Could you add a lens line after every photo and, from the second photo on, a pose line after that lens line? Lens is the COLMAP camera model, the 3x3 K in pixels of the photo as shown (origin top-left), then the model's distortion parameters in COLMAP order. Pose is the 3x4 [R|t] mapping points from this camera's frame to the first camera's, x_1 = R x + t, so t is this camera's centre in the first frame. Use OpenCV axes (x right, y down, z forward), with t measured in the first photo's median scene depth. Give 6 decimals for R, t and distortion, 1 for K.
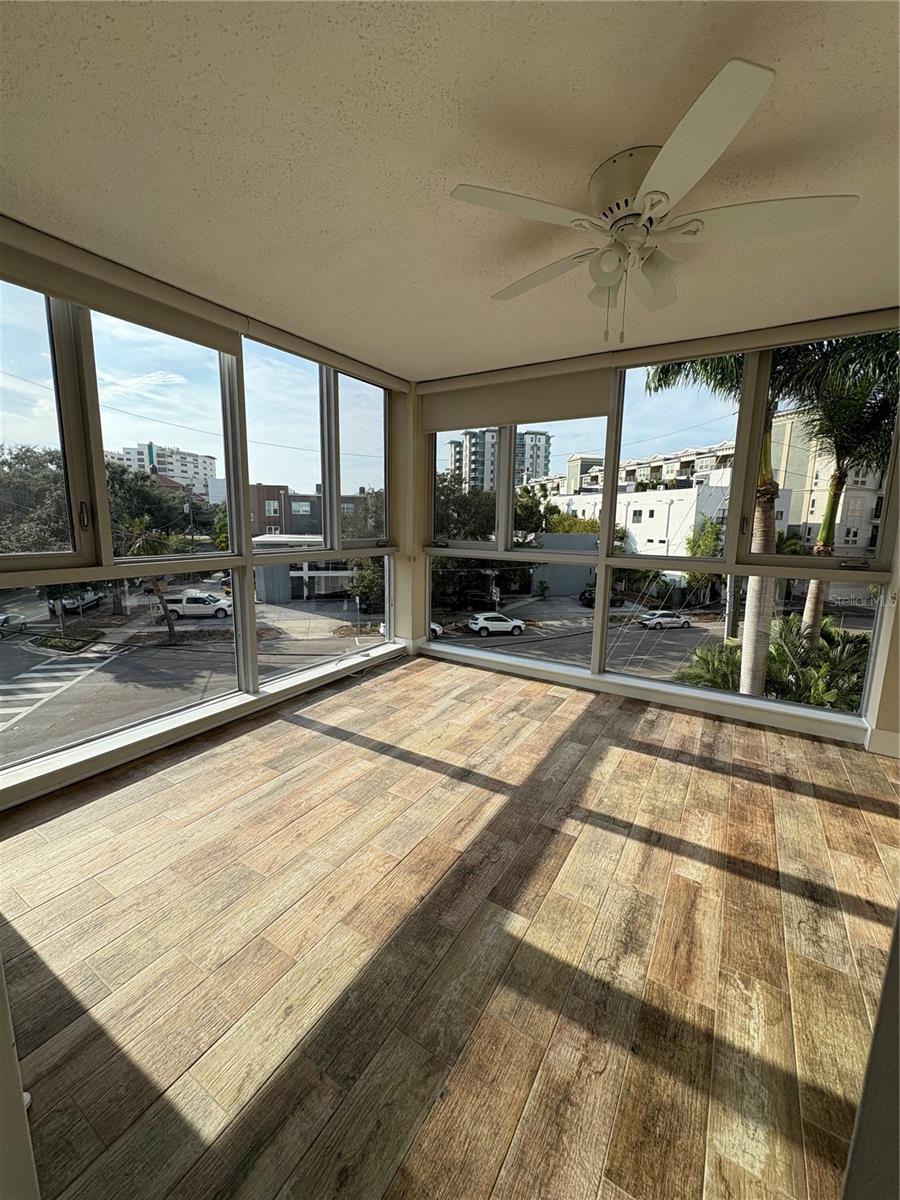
lens RADIAL K [[479.0, 0, 450.4], [0, 479.0, 599.7], [0, 0, 1]] dist [-0.001223, 0.000320]
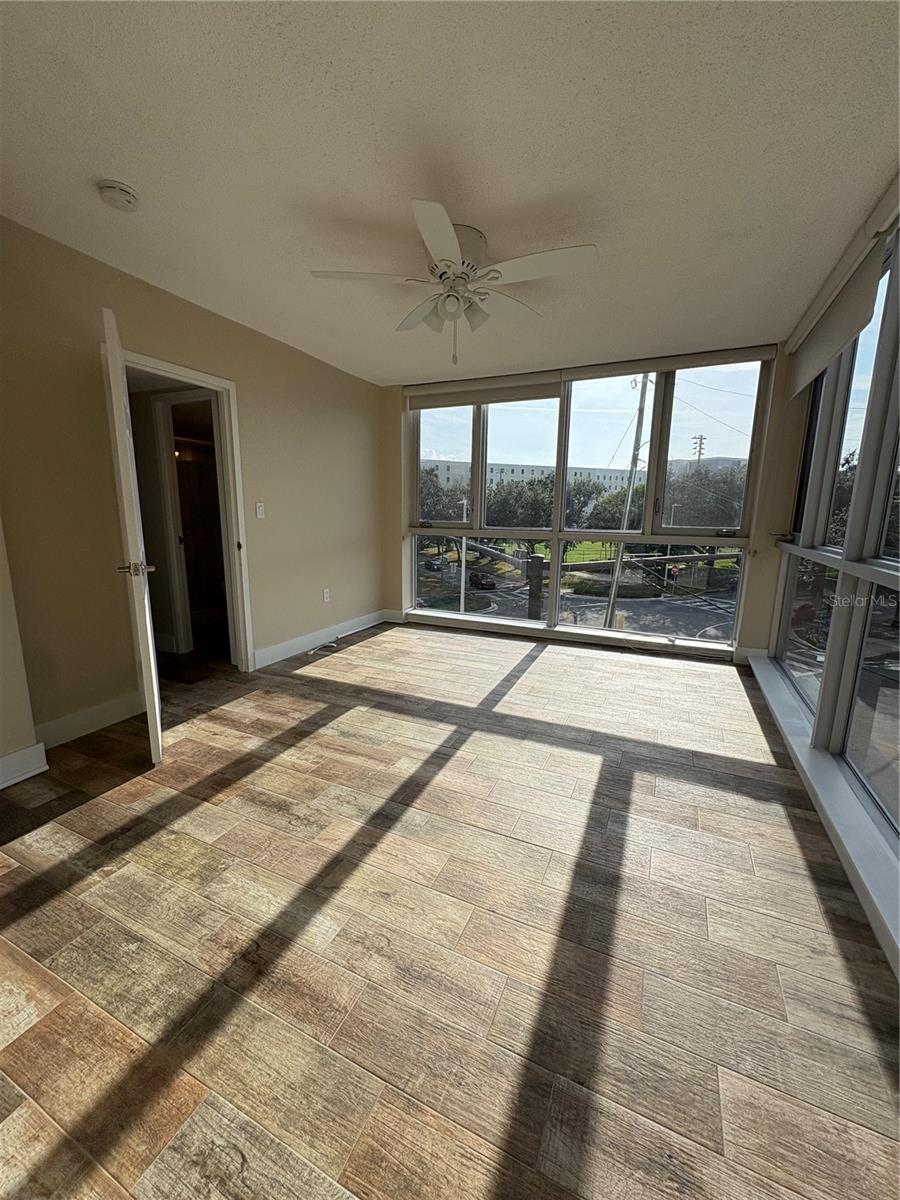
lens RADIAL K [[479.0, 0, 452.2], [0, 479.0, 601.3], [0, 0, 1]] dist [-0.001223, 0.000320]
pose [[0.117097, 0.171336, -0.978229, 1.715826], [-0.176584, 0.972902, 0.149266, -0.081621], [0.977295, 0.155261, 0.144179, 0.866861]]
